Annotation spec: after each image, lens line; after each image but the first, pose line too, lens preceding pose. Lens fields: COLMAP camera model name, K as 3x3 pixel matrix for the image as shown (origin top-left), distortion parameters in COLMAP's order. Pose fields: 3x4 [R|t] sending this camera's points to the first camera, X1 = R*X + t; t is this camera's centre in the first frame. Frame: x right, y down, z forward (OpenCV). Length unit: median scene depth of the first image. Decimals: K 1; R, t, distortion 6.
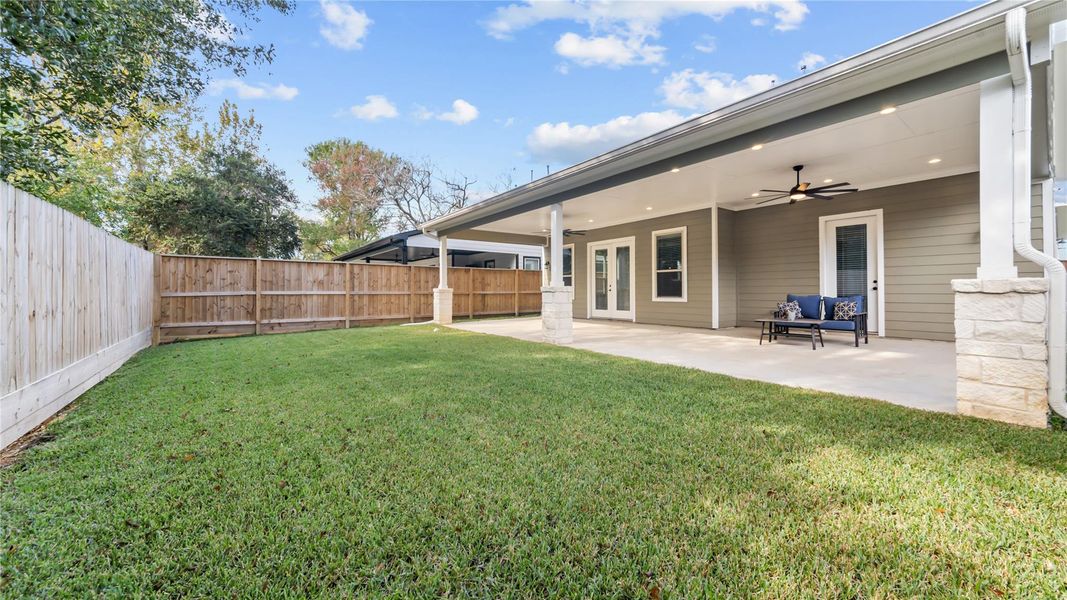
lens RADIAL K [[390.7, 0, 532.7], [0, 390.7, 293.0], [0, 0, 1]] dist [-0.001397, -0.000799]
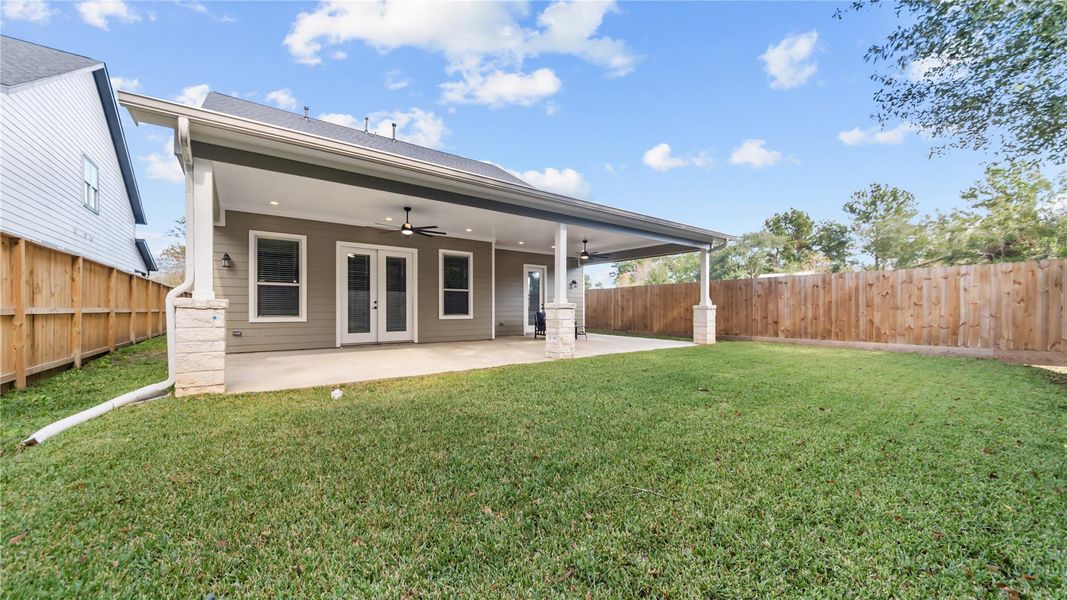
lens RADIAL K [[390.7, 0, 524.8], [0, 390.7, 305.3], [0, 0, 1]] dist [-0.001397, -0.000799]
pose [[0.043547, 0.010421, 0.998997, -0.639608], [0.003917, 0.999936, -0.010601, -0.003103], [-0.999044, 0.004375, 0.043504, 0.695270]]
